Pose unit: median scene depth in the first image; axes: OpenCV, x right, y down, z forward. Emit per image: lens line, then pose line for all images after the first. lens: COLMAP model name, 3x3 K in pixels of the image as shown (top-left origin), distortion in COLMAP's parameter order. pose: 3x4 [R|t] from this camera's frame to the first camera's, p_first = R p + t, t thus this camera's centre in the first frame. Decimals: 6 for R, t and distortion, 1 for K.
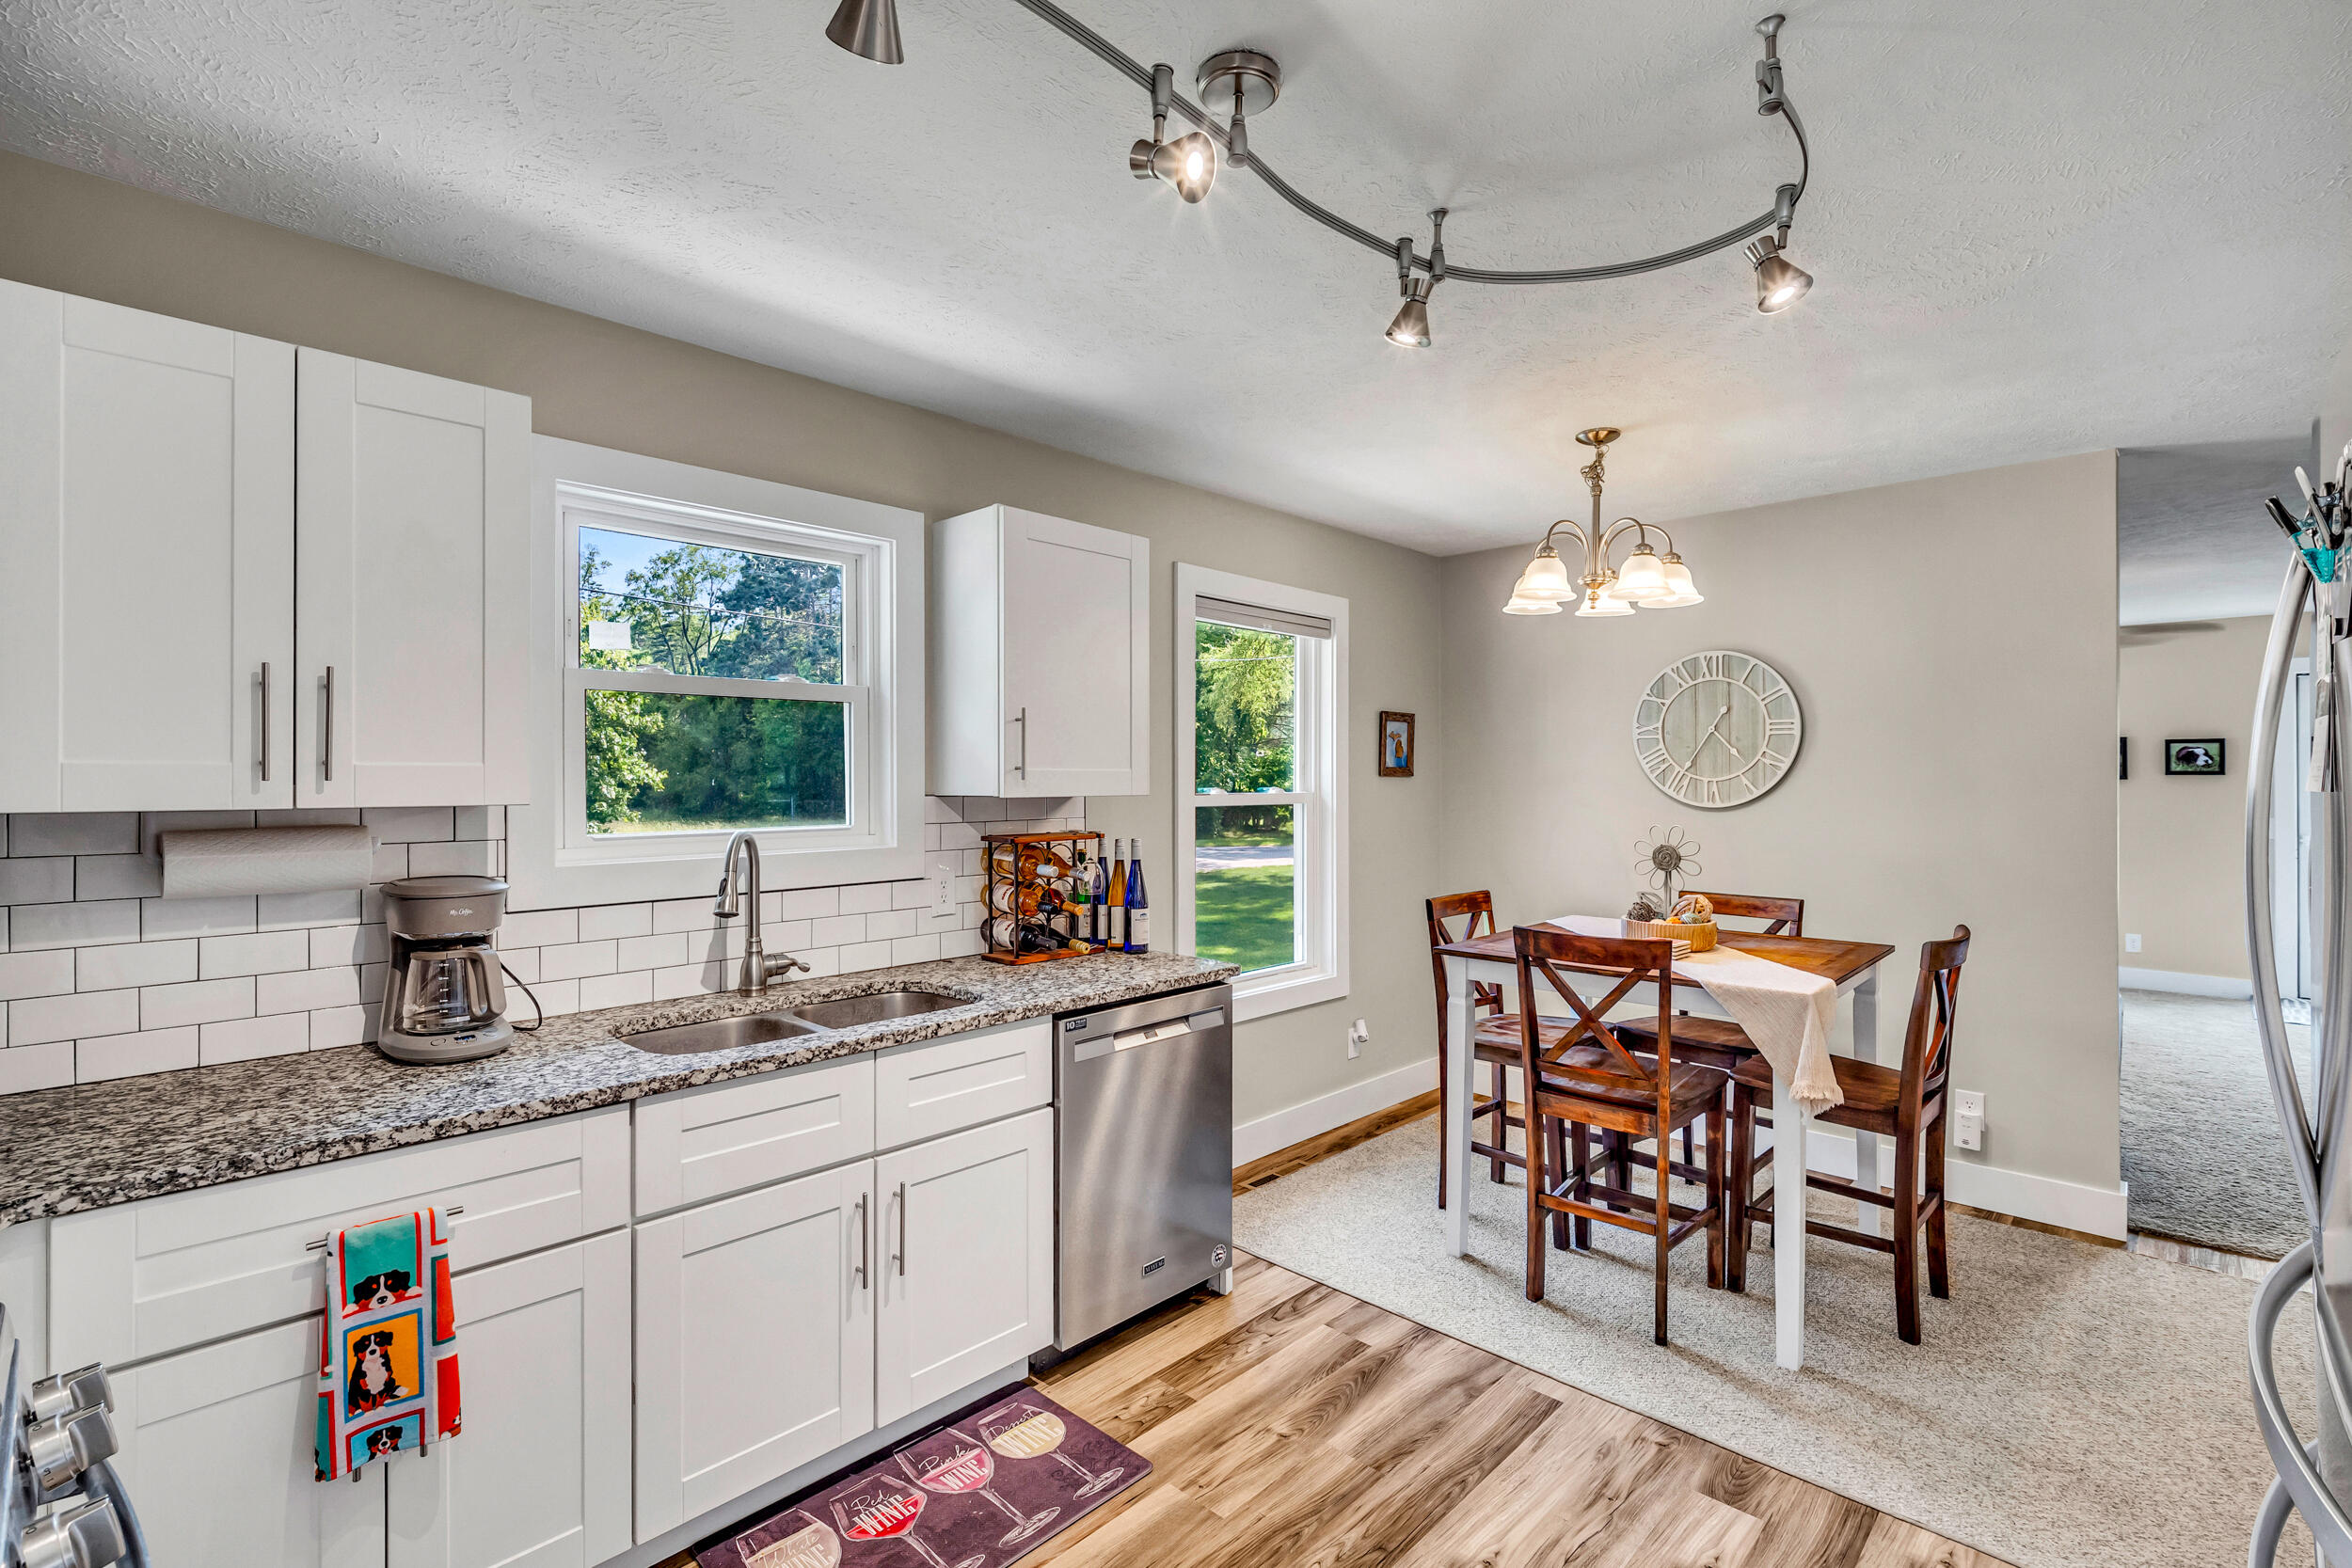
lens RADIAL K [[1062.2, 0, 1170.9], [0, 1062.2, 768.9], [0, 0, 1]] dist [0.000148, -0.001733]
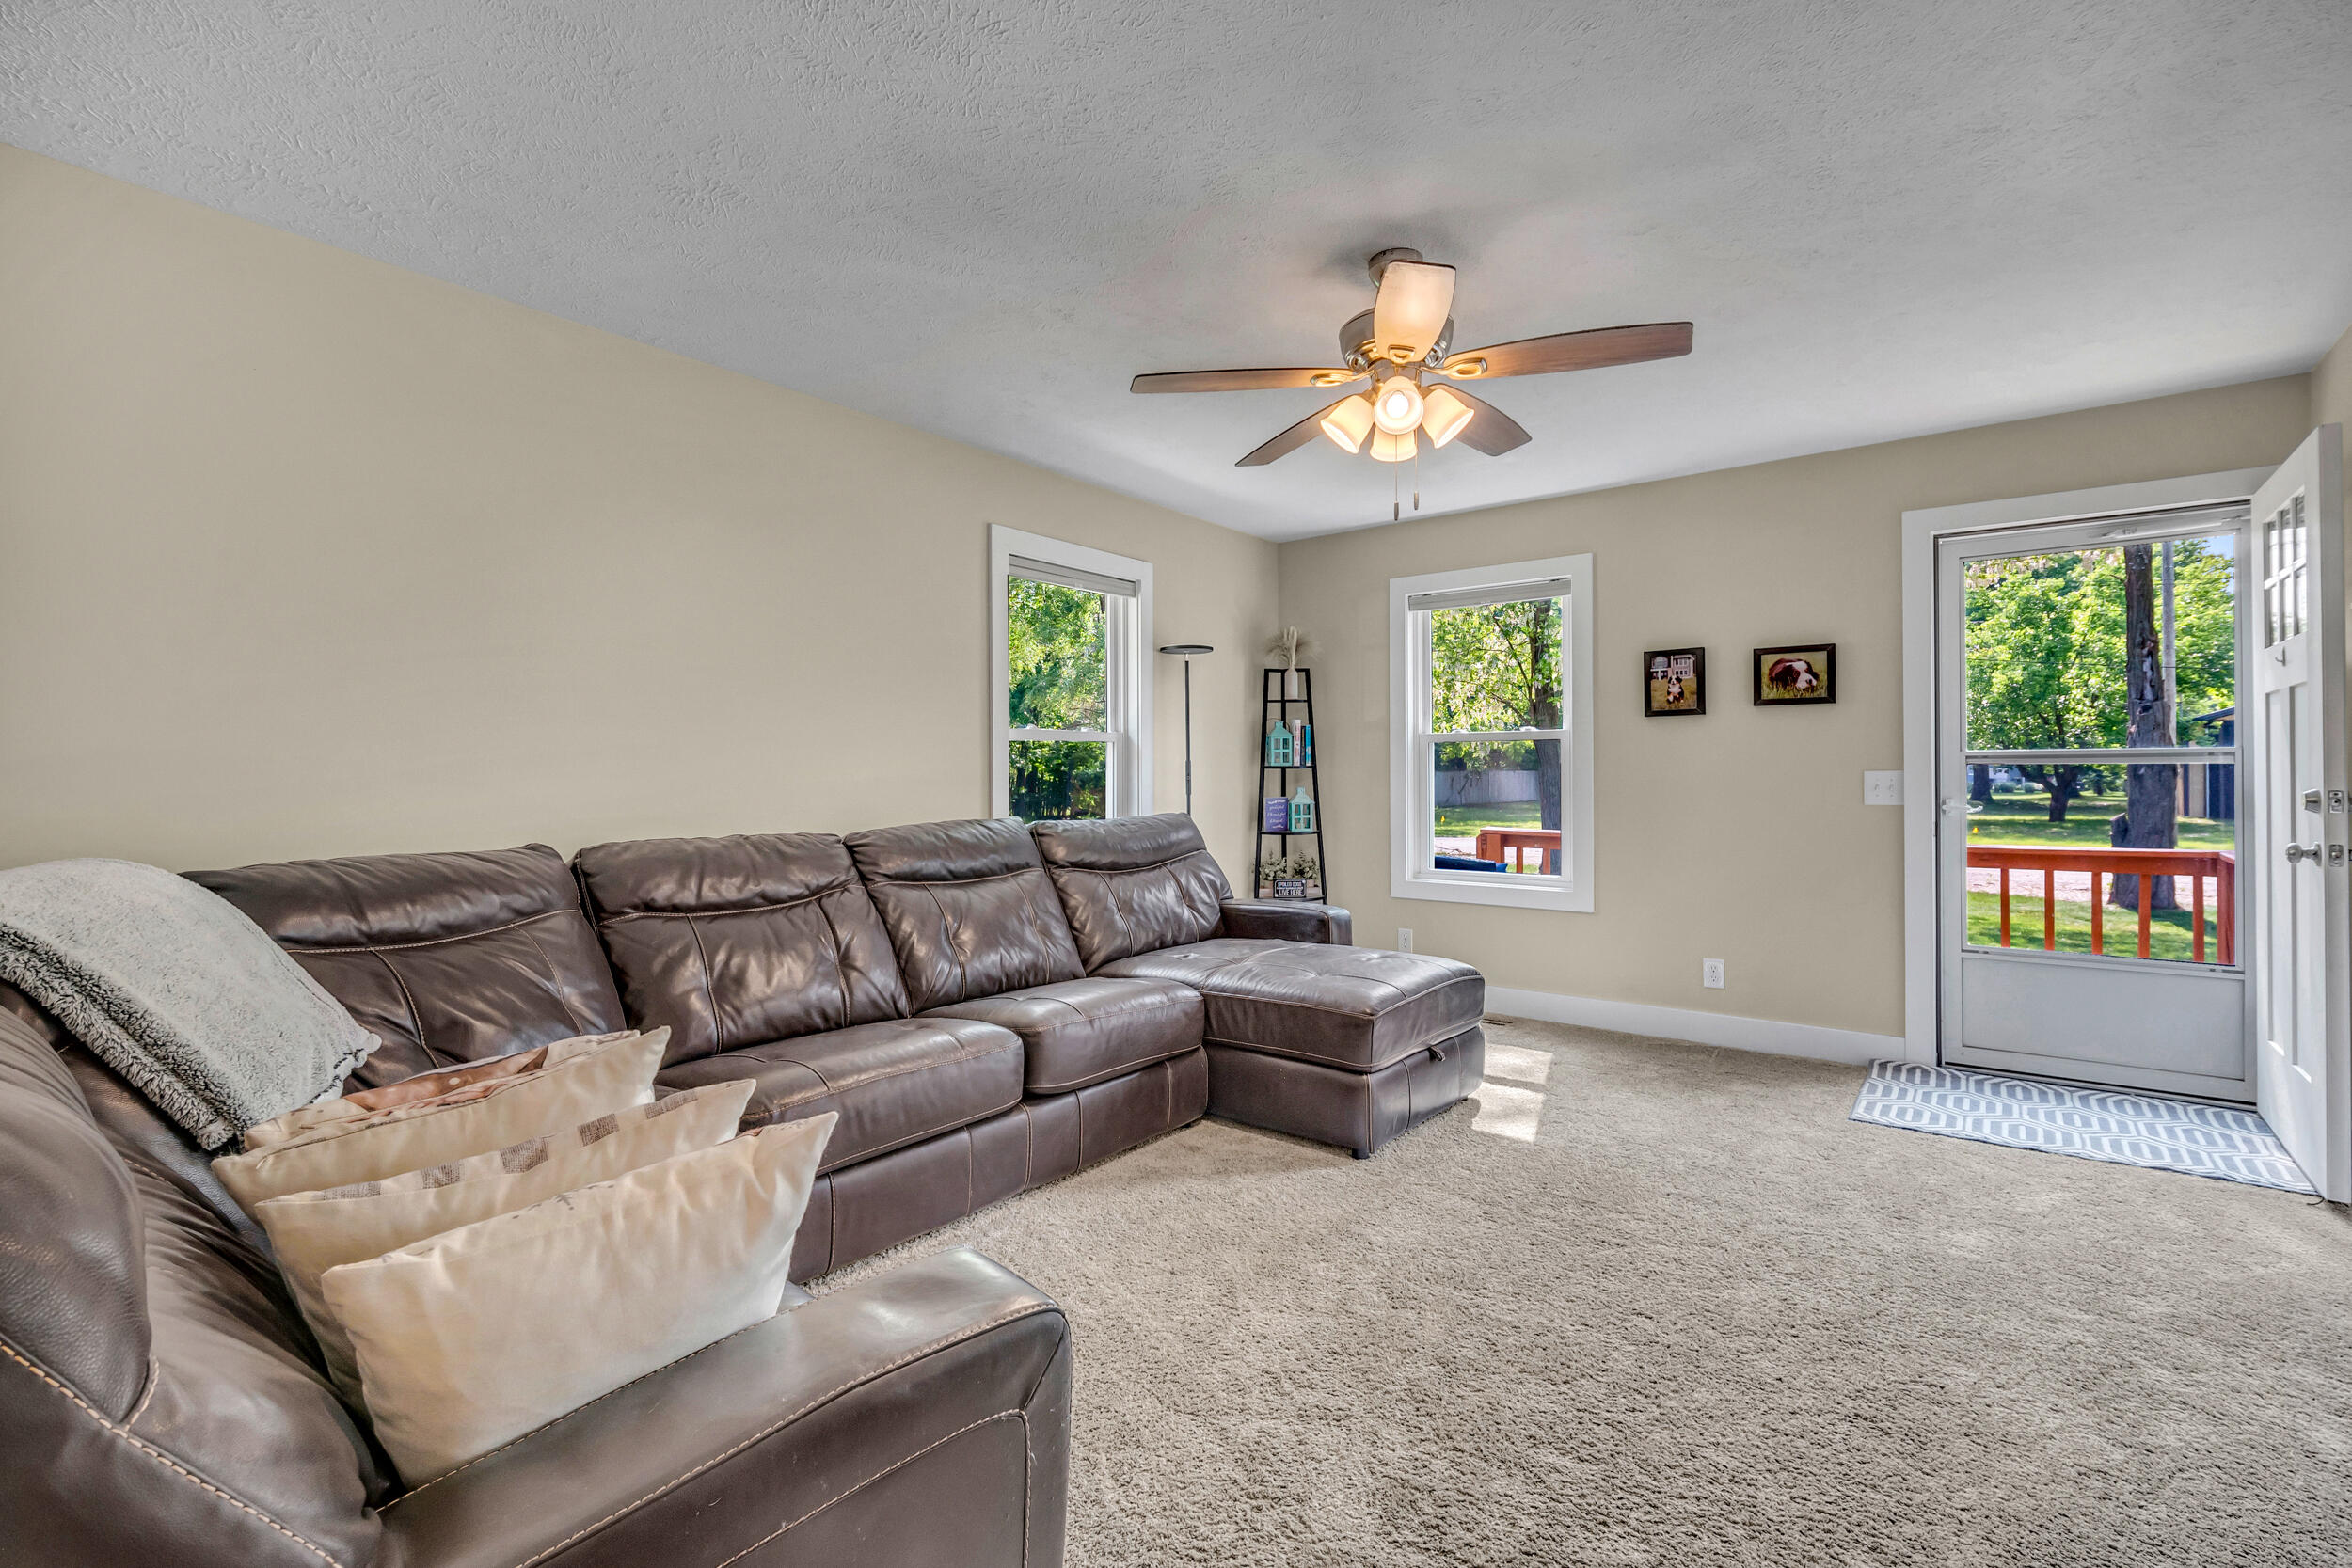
lens RADIAL K [[1062.2, 0, 1170.9], [0, 1062.2, 768.9], [0, 0, 1]] dist [0.000148, -0.001733]
pose [[0.994012, -0.003705, 0.109211, 1.396577], [0.002907, 0.999968, 0.007461, 0.098408], [-0.109235, -0.007099, 0.993991, 1.102020]]
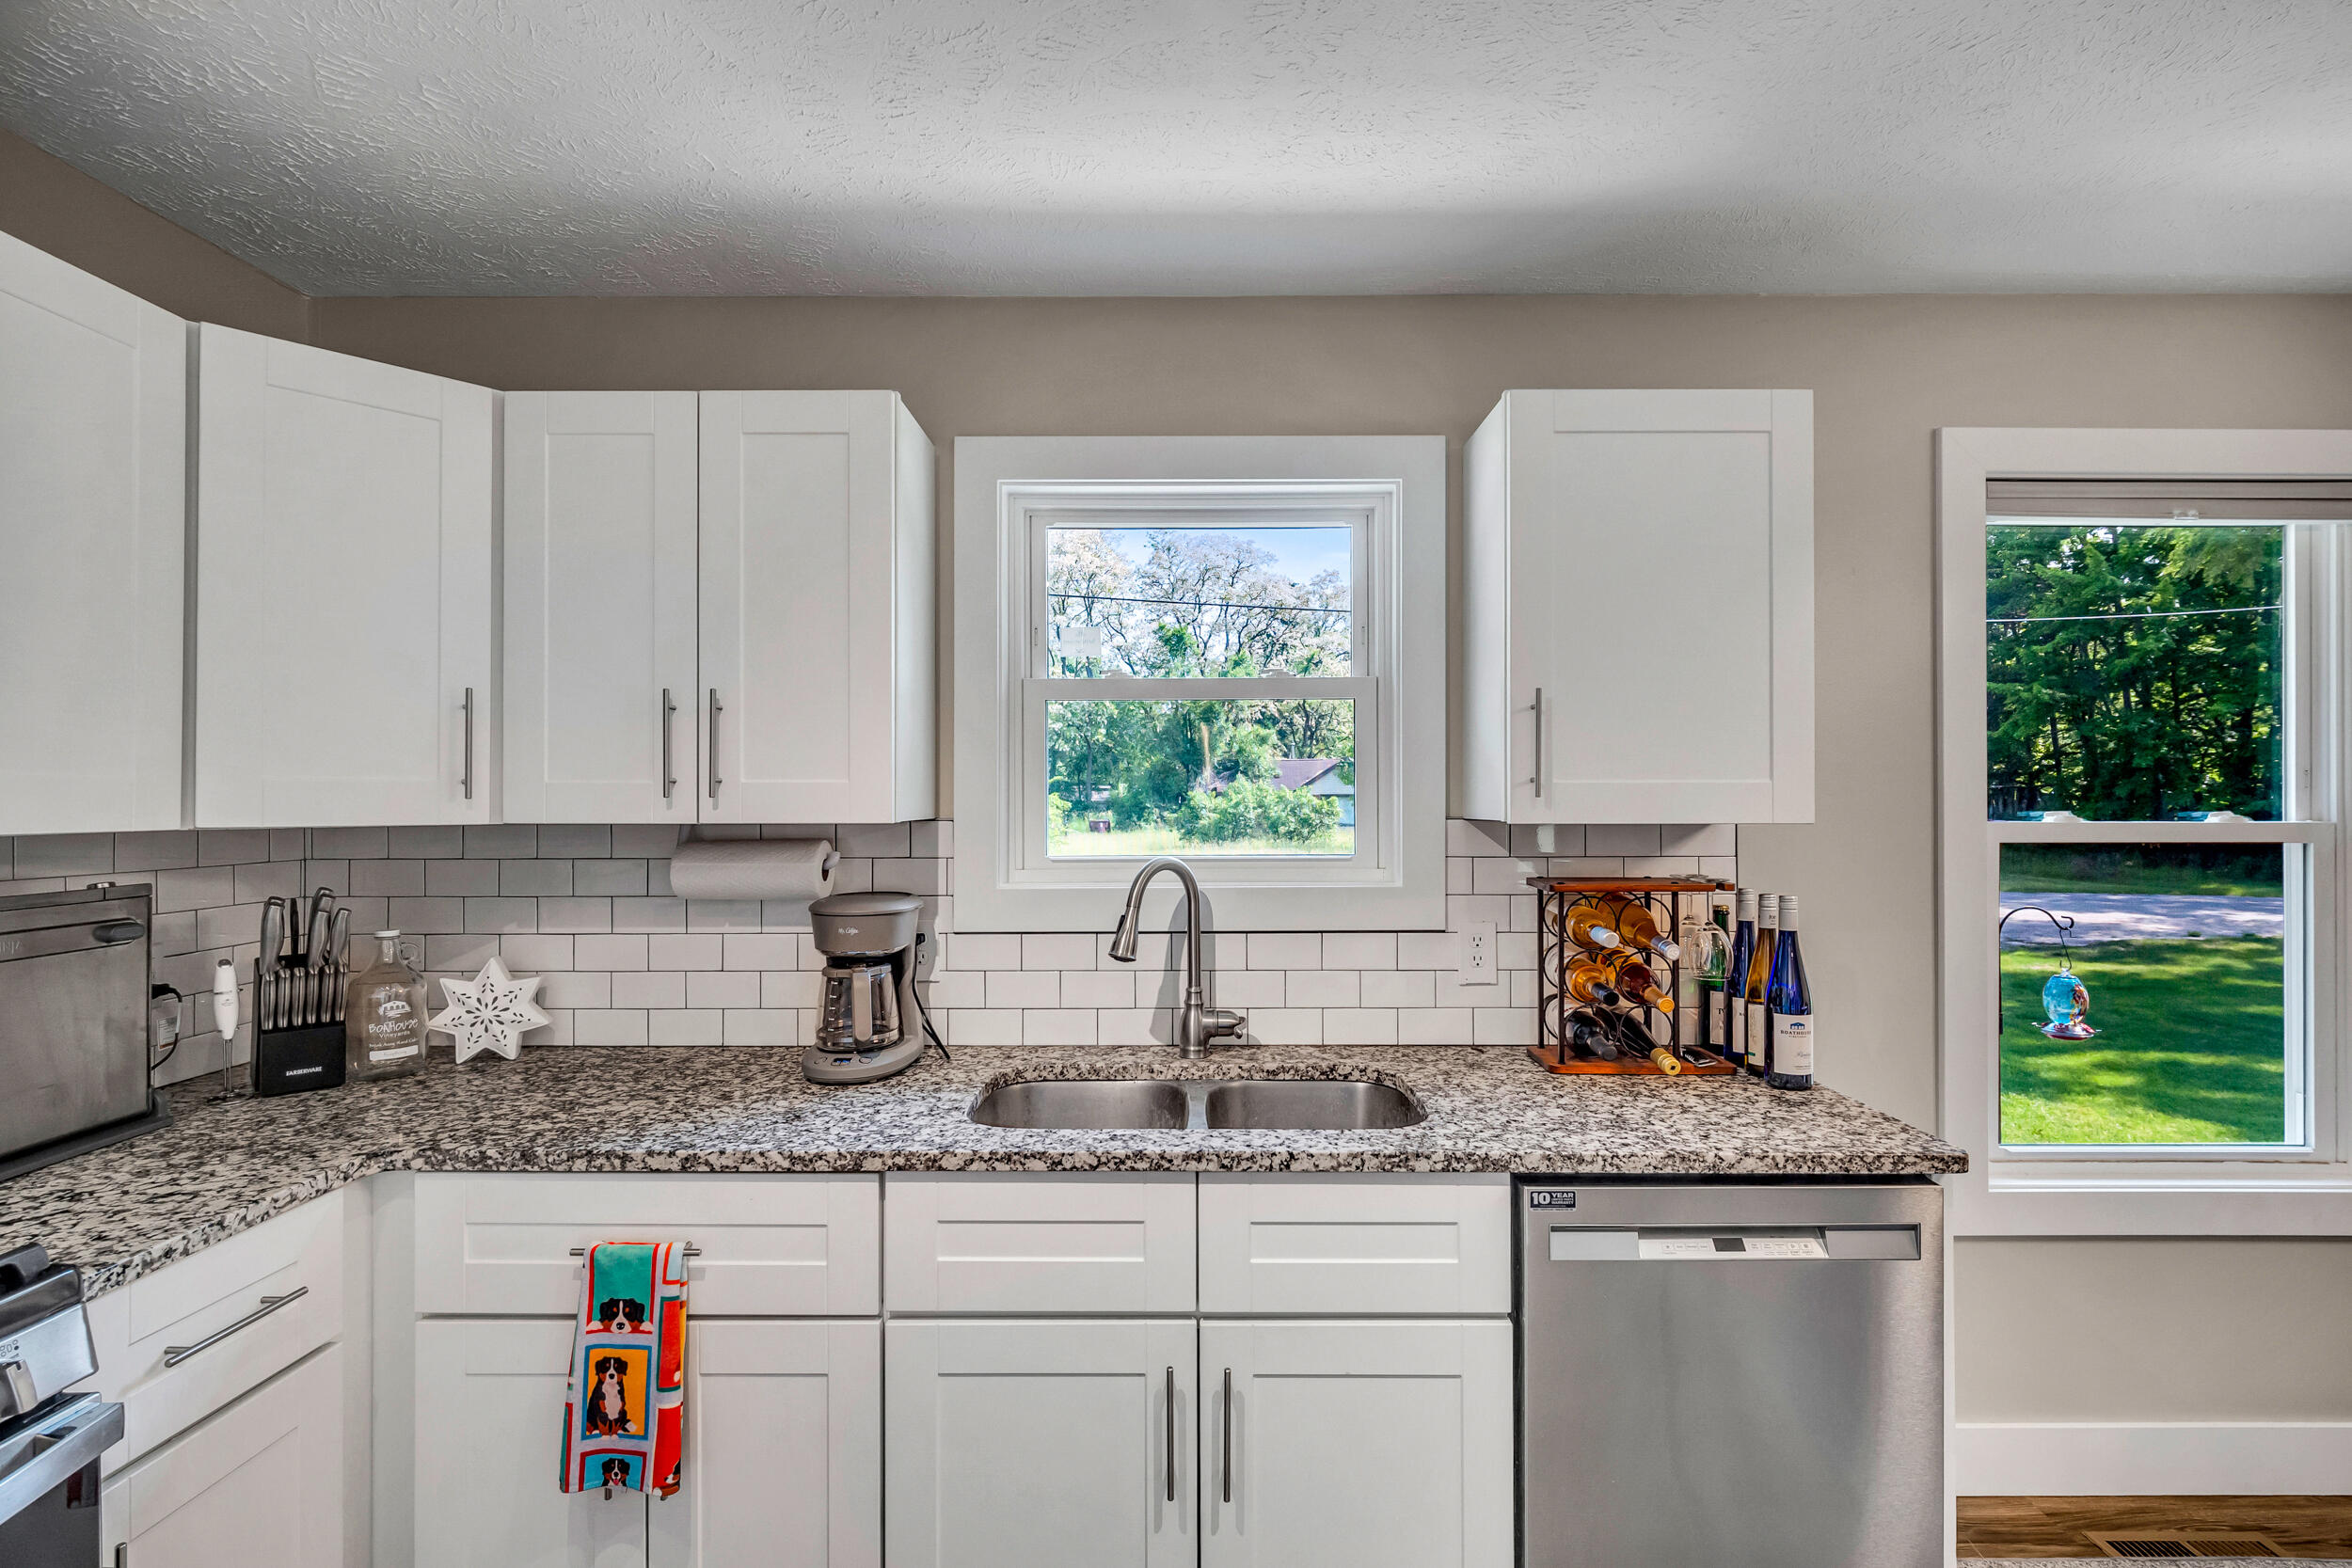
lens RADIAL K [[1060.0, 0, 1187.6], [0, 1060.0, 792.3], [0, 0, 1]] dist [0.002517, -0.001370]
pose [[0.697395, -0.003650, -0.716677, 0.192572], [0.006741, 0.999976, 0.001466, 0.005268], [0.716655, -0.005853, 0.697403, 0.407770]]
